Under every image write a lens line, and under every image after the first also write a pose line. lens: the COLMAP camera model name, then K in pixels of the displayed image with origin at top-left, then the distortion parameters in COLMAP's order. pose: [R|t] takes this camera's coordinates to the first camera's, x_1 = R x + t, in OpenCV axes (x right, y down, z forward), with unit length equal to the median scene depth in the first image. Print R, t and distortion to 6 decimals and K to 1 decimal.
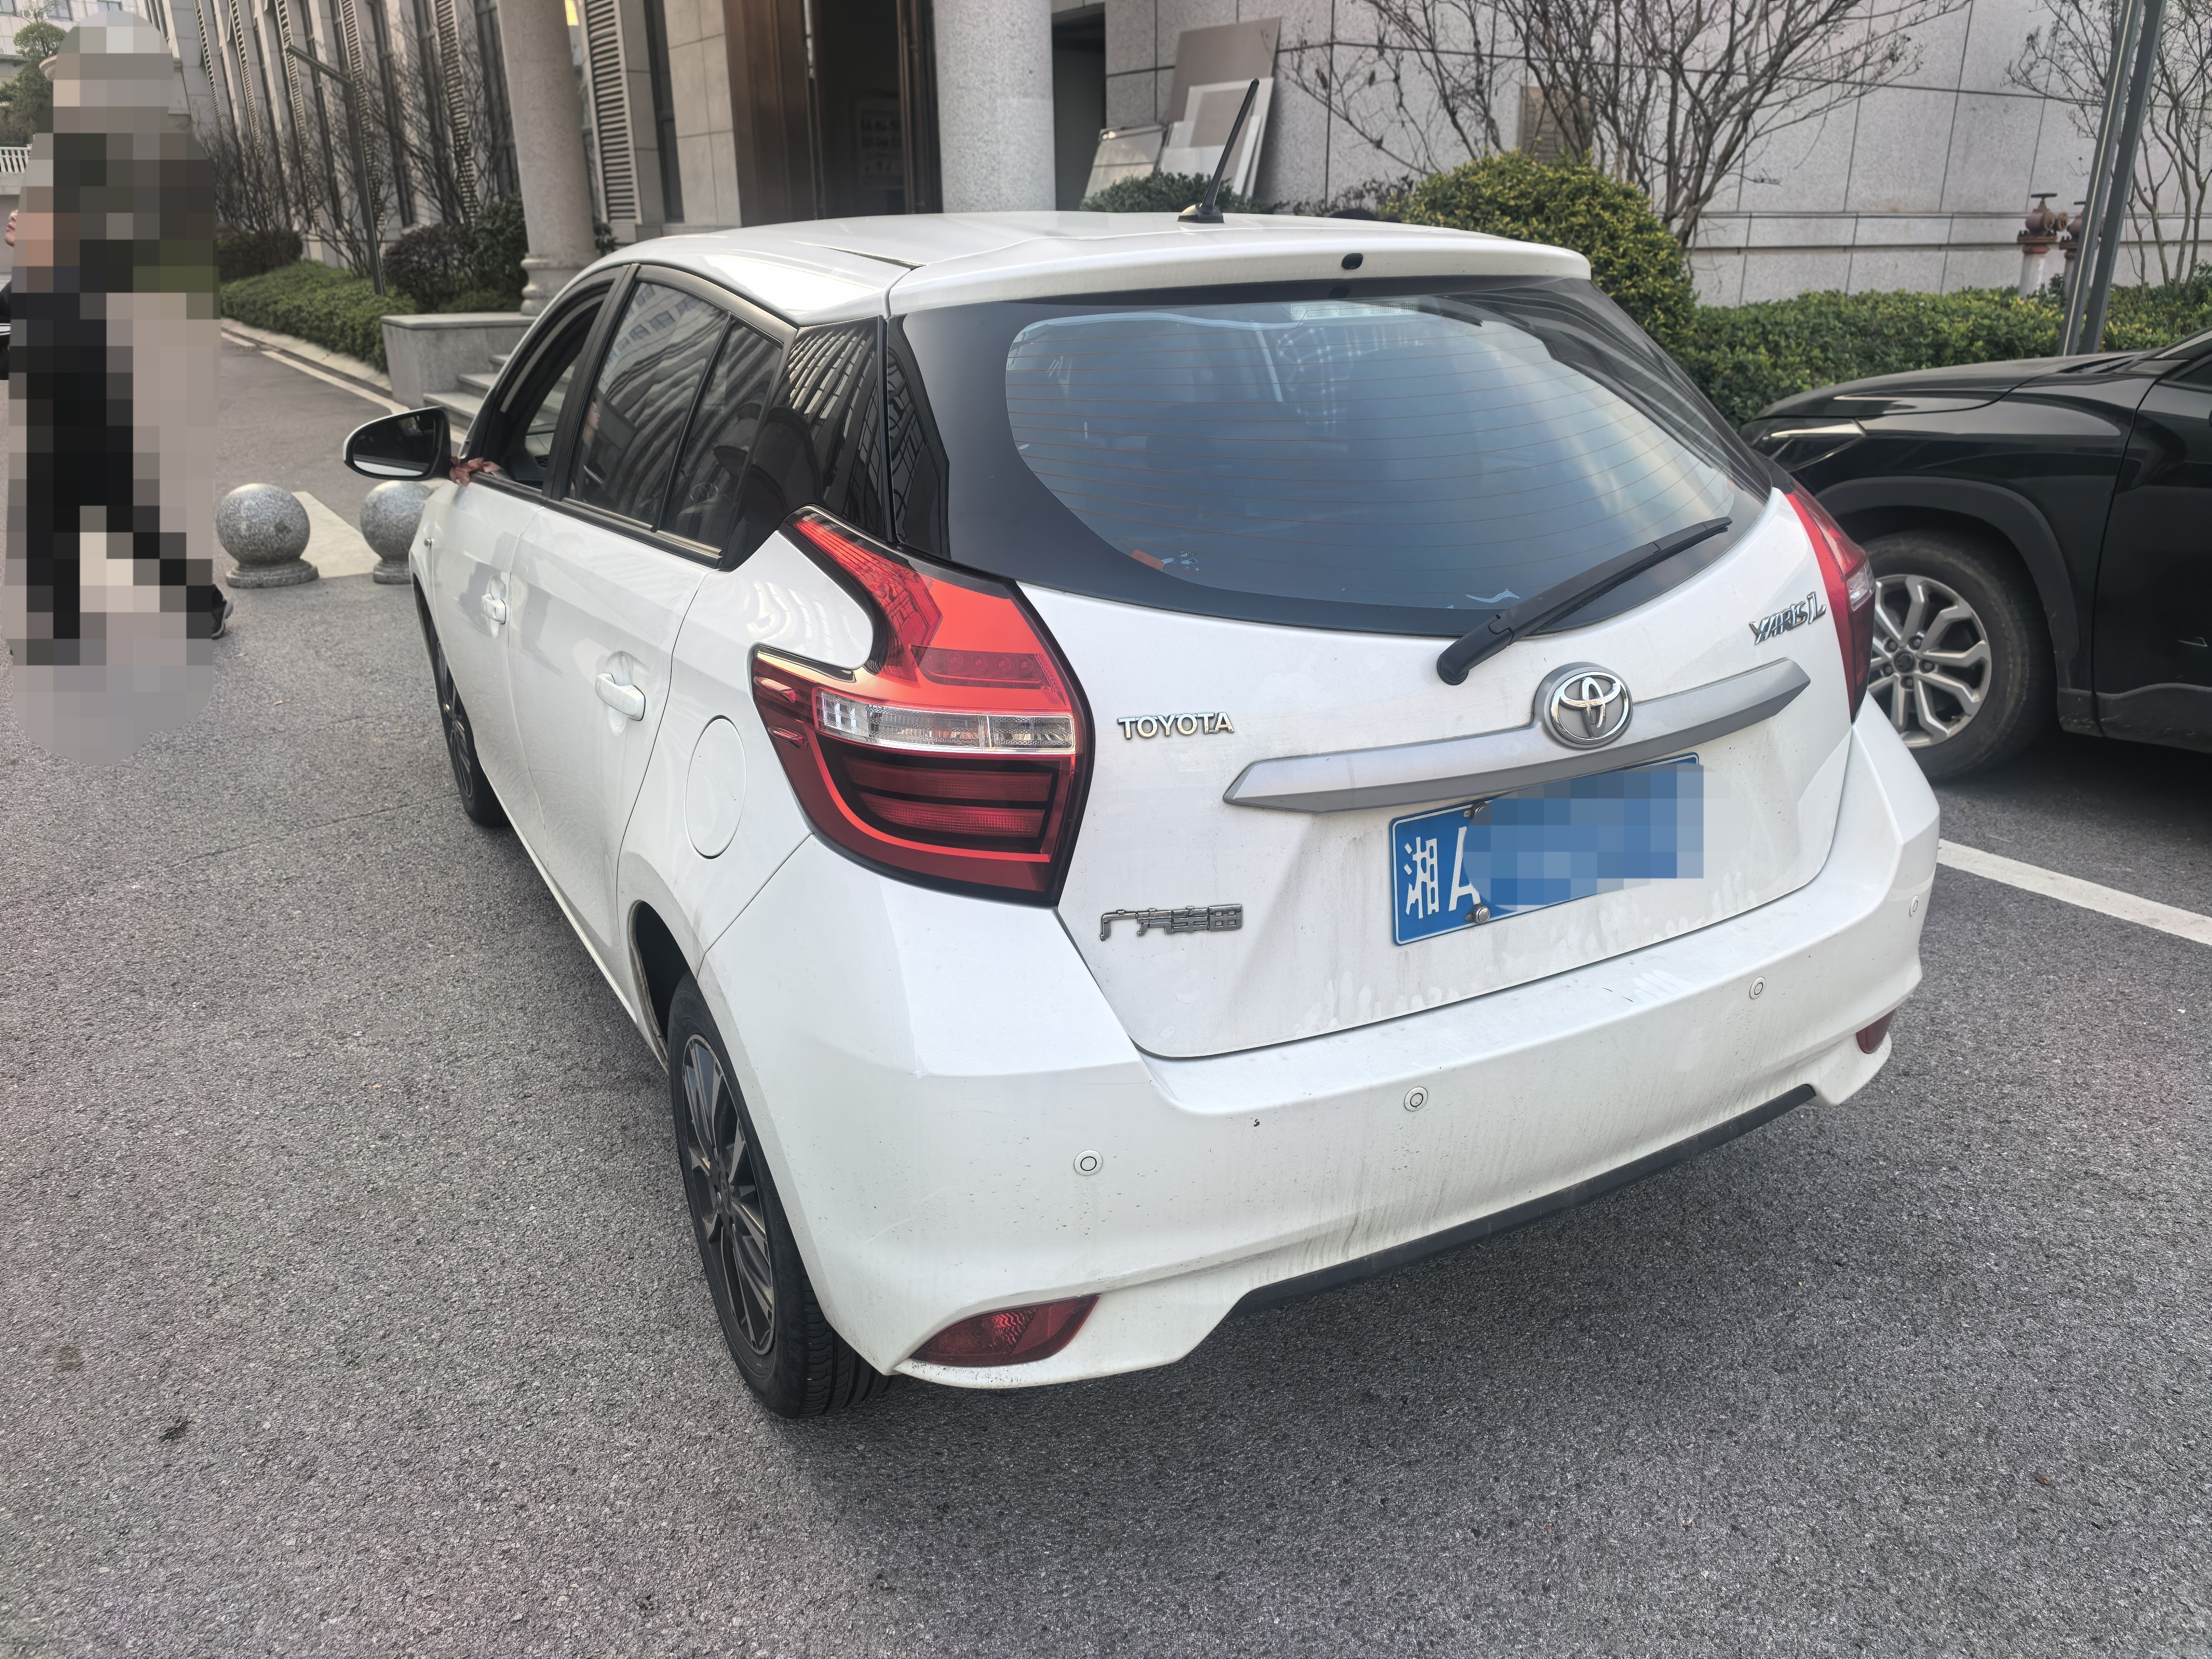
lens RADIAL K [[1586.5, 0, 1119.0], [0, 1586.5, 813.0], [0, 0, 1]] dist [0.030491, -0.032415]
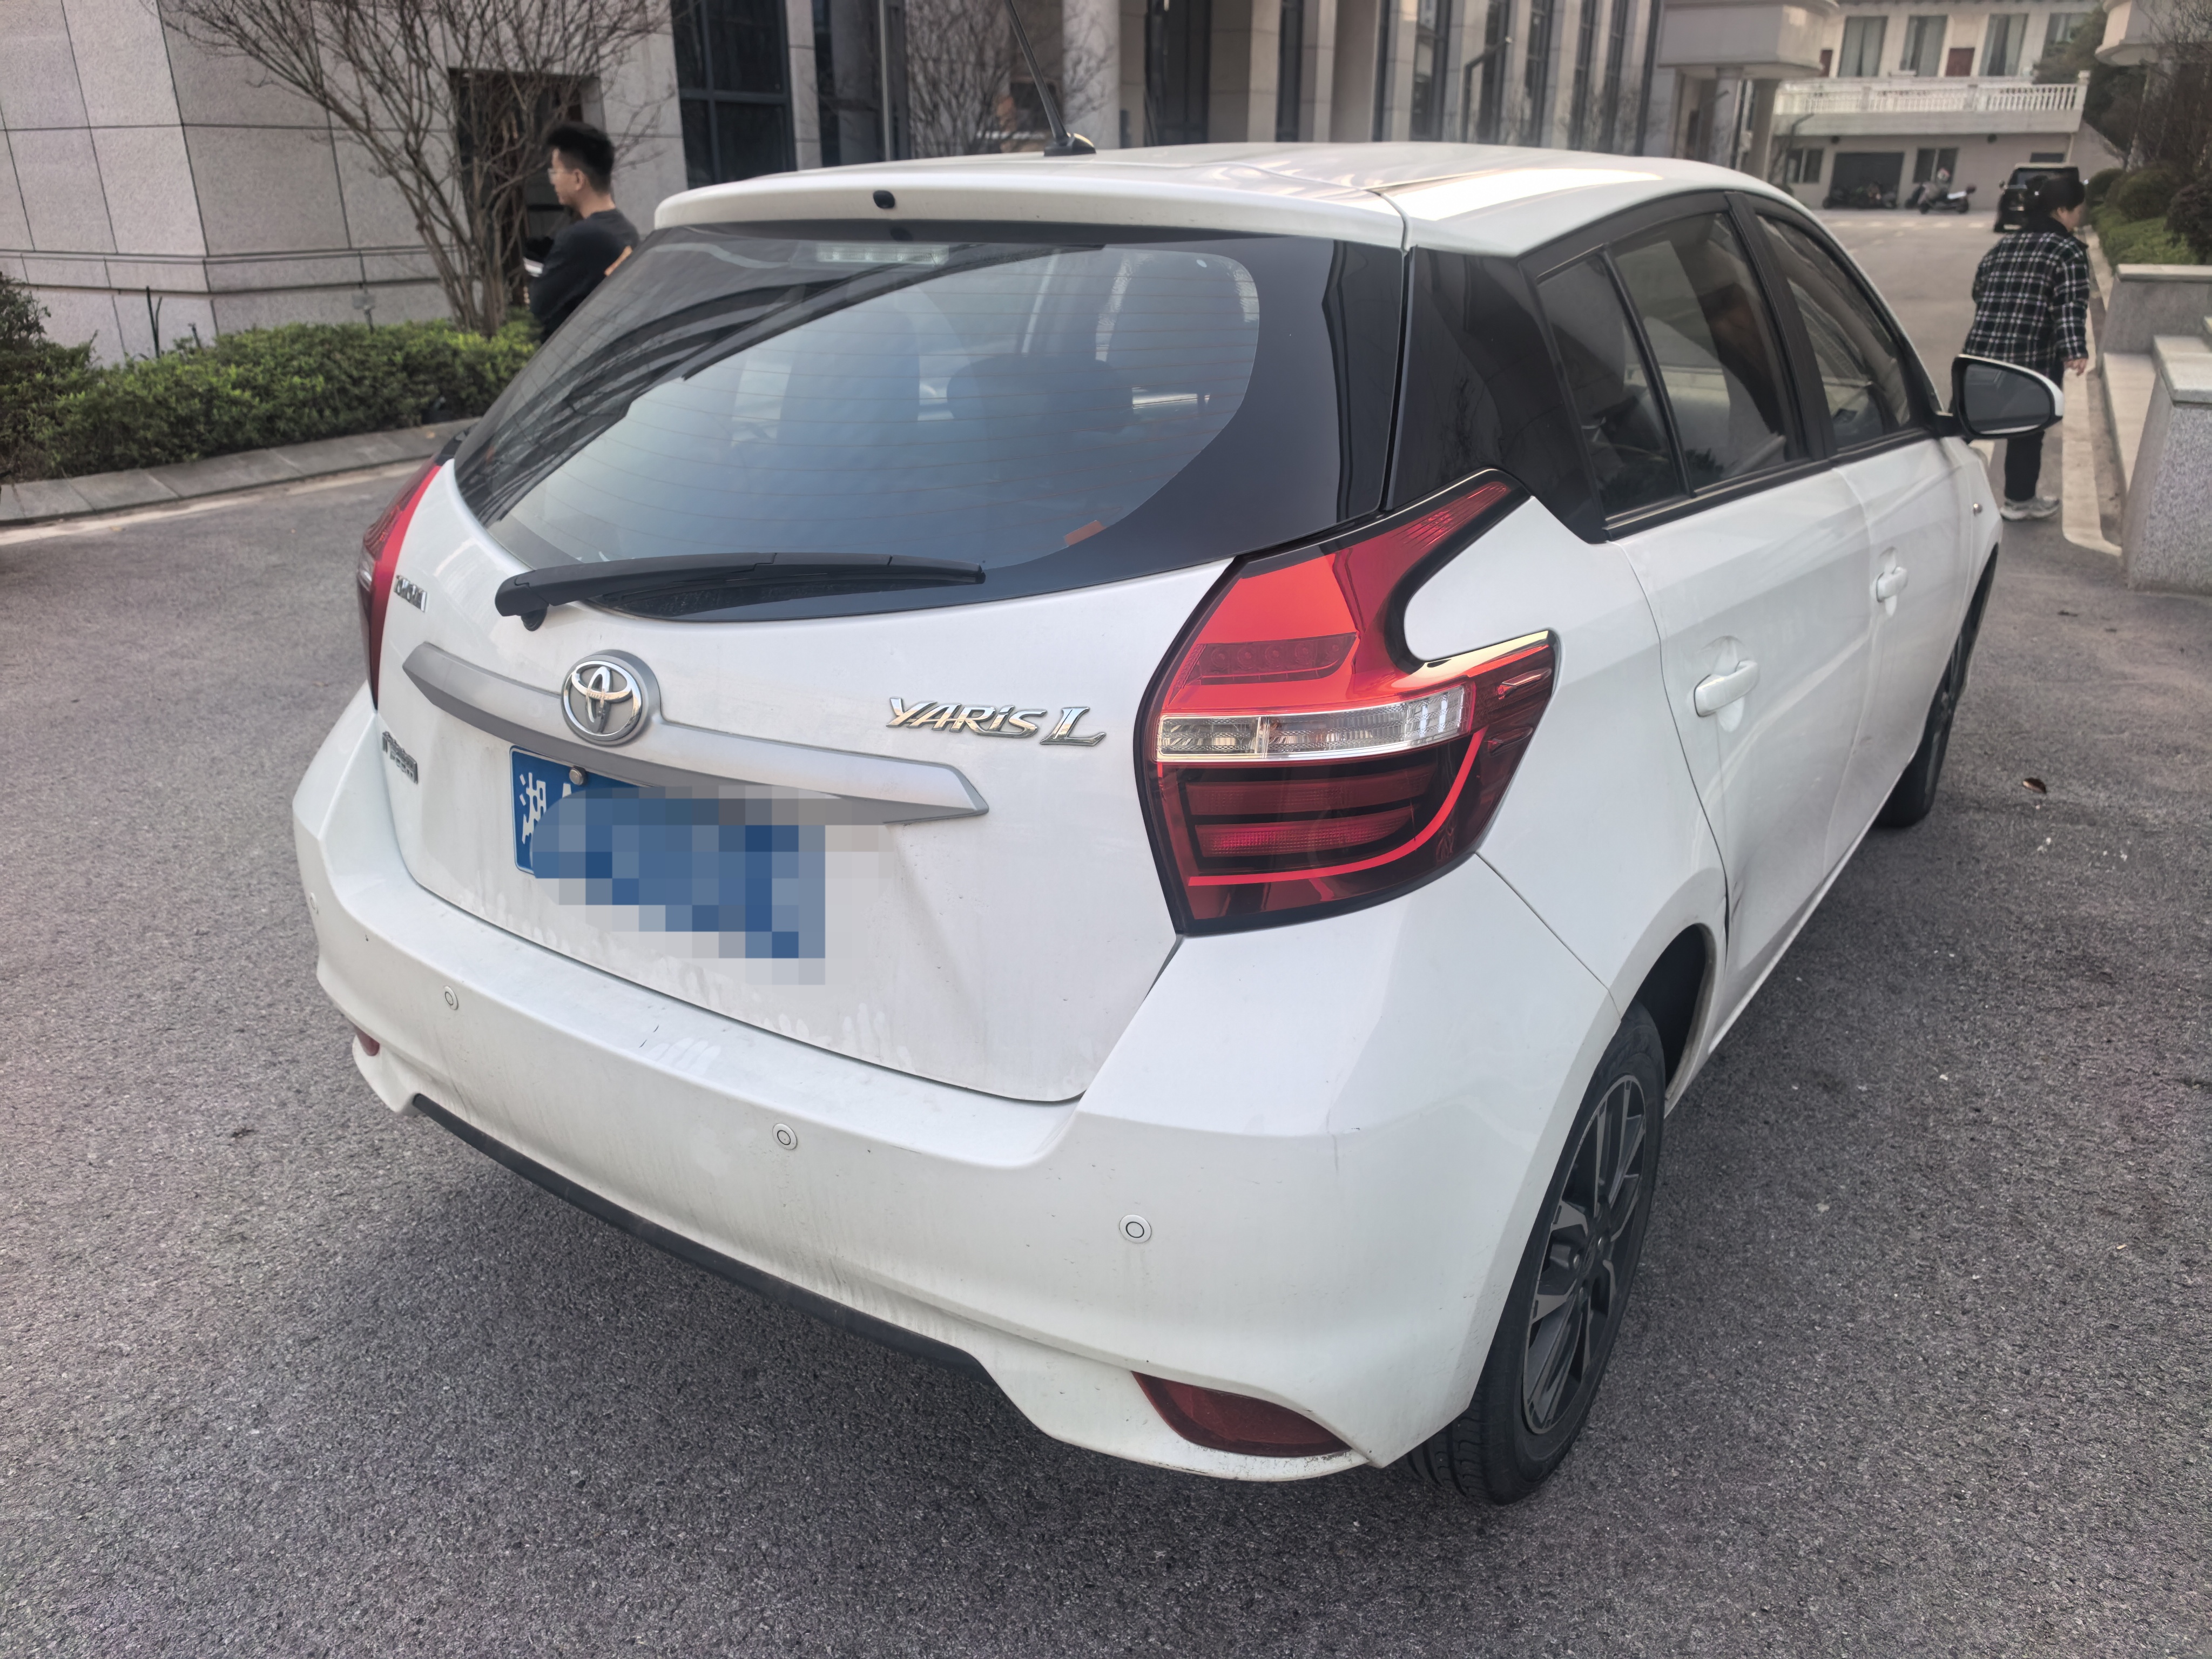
lens RADIAL K [[1588.1, 0, 1104.7], [0, 1588.1, 841.4], [0, 0, 1]] dist [0.048412, -0.052157]
pose [[0.458752, 0.345931, -0.818461, 1.188860], [-0.306942, 0.926098, 0.219383, -0.276532], [0.833867, 0.150577, 0.531030, 0.759816]]
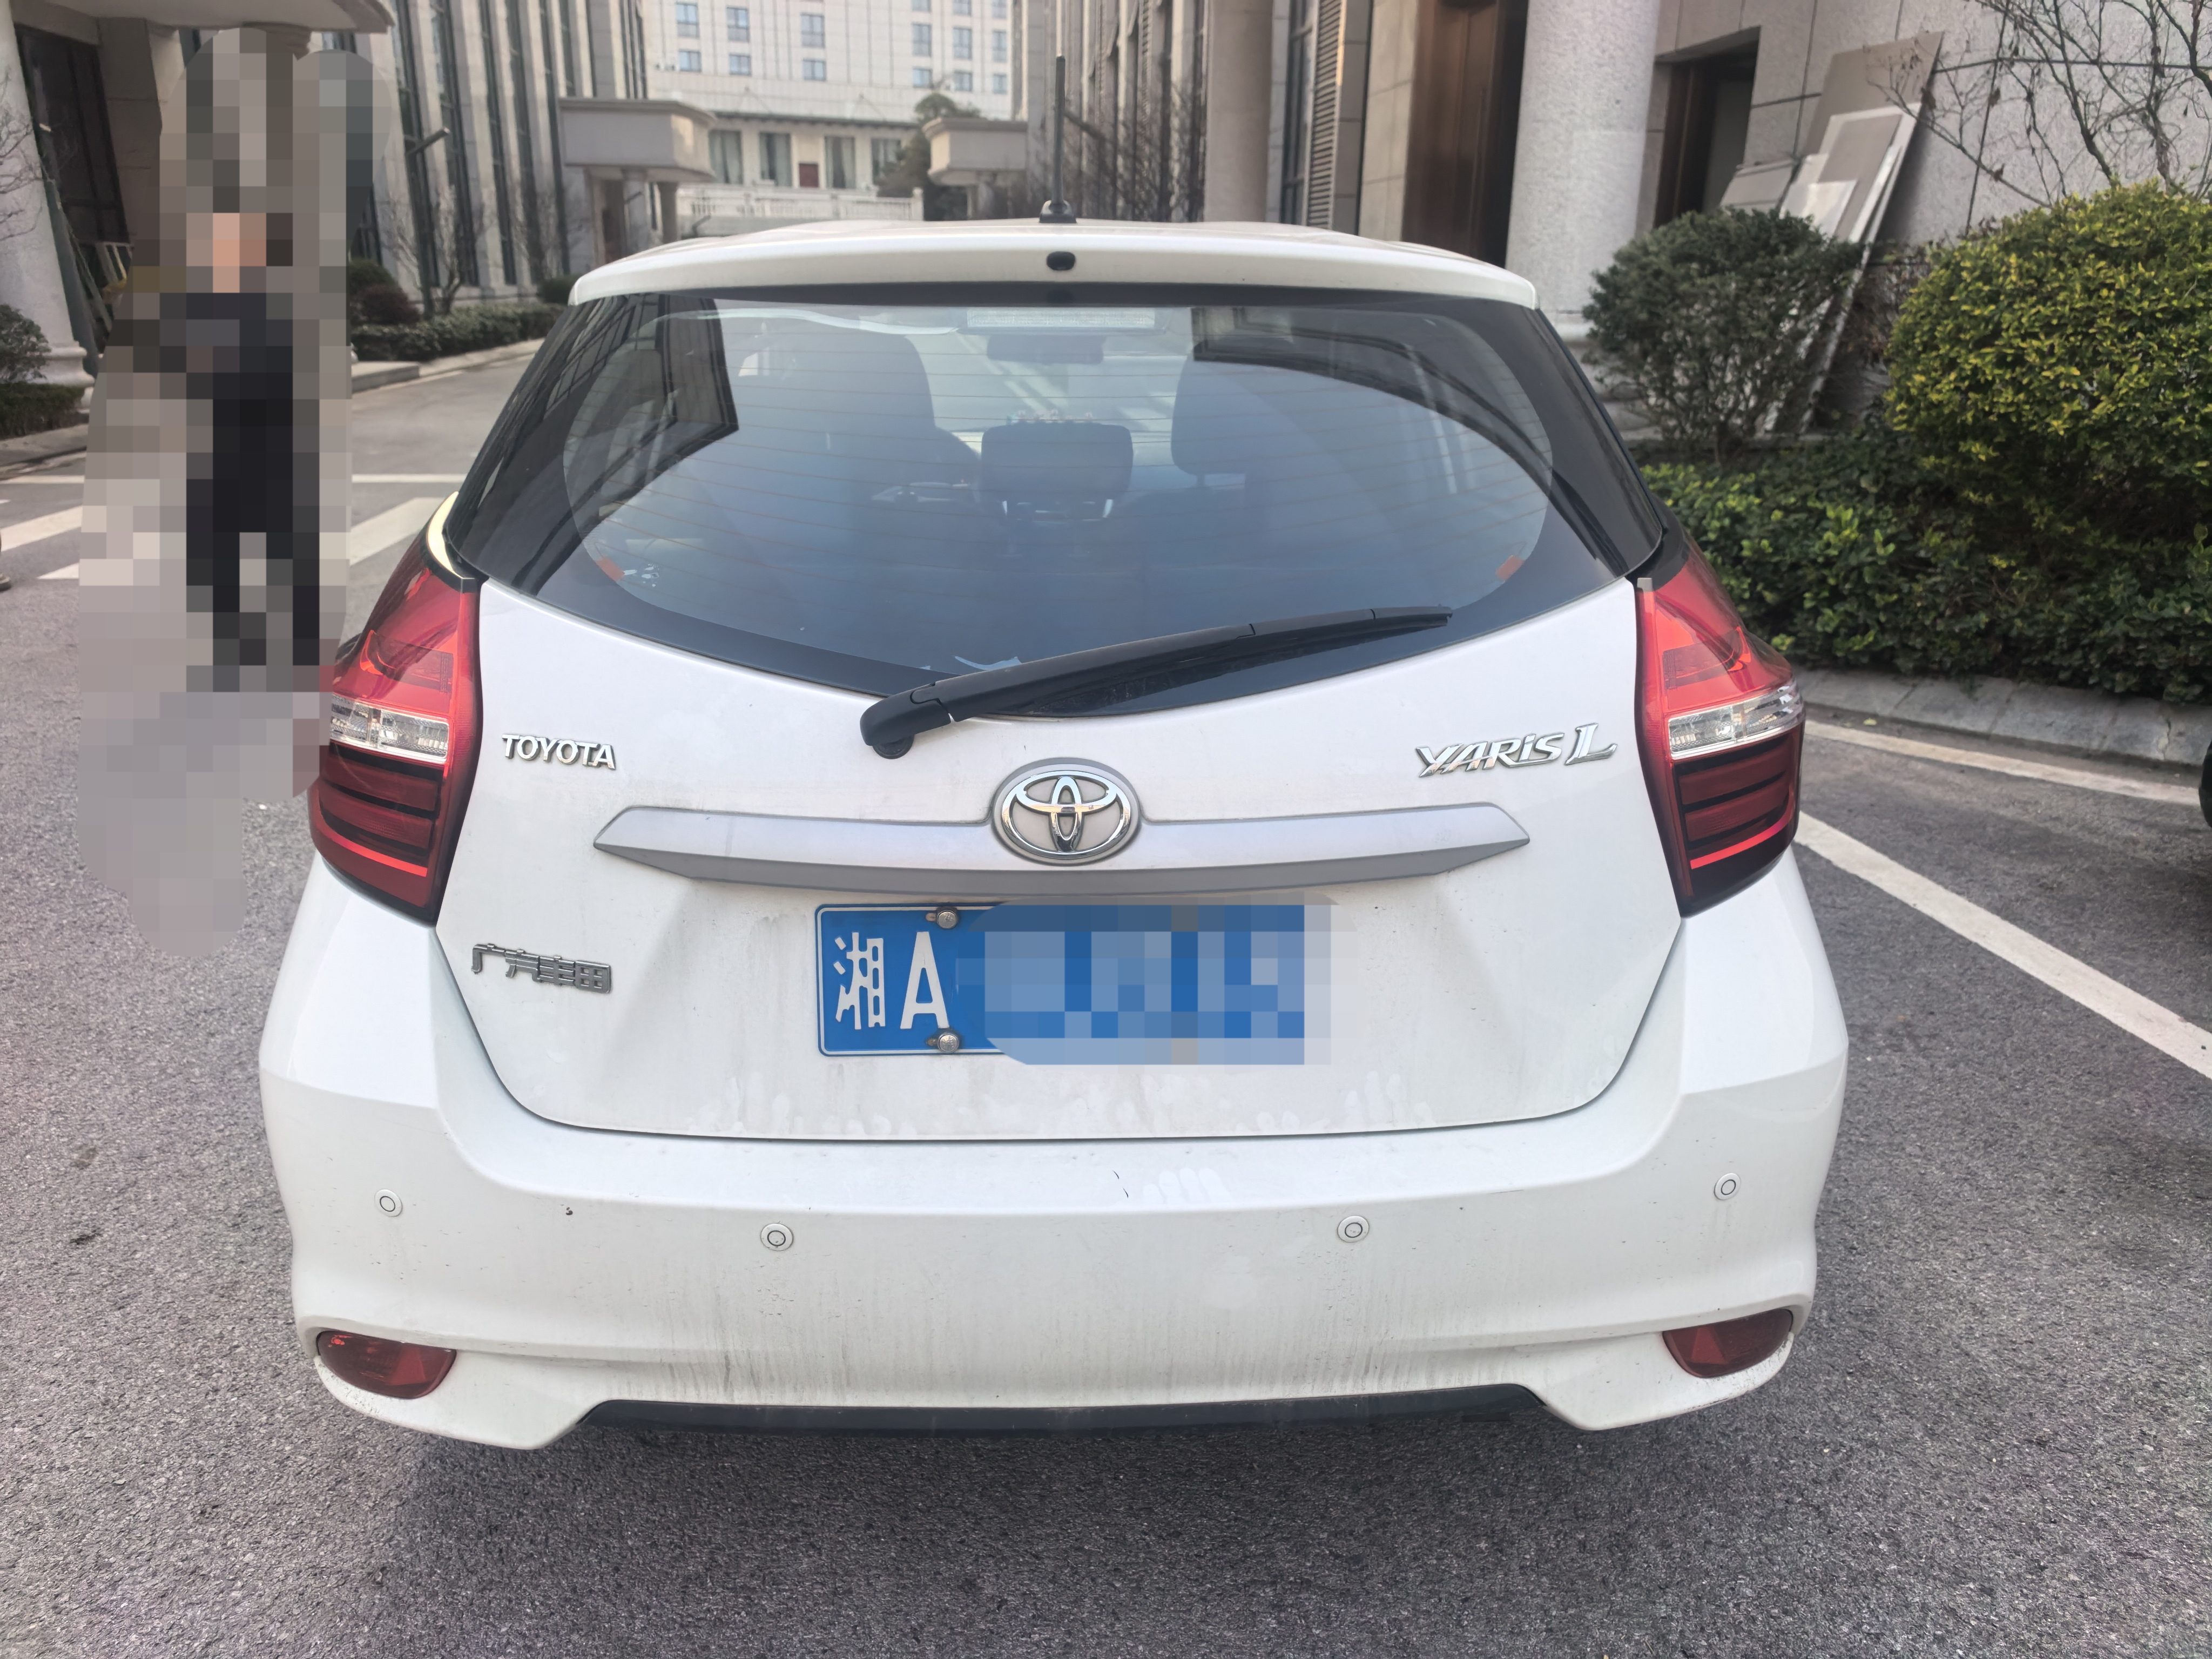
lens RADIAL K [[1586.6, 0, 1106.0], [0, 1586.6, 829.5], [0, 0, 1]] dist [0.037933, -0.047275]
pose [[0.893824, 0.164159, -0.417289, 0.639085], [-0.172258, 0.984879, 0.018473, -0.075638], [0.414012, 0.055370, 0.908586, 0.284673]]
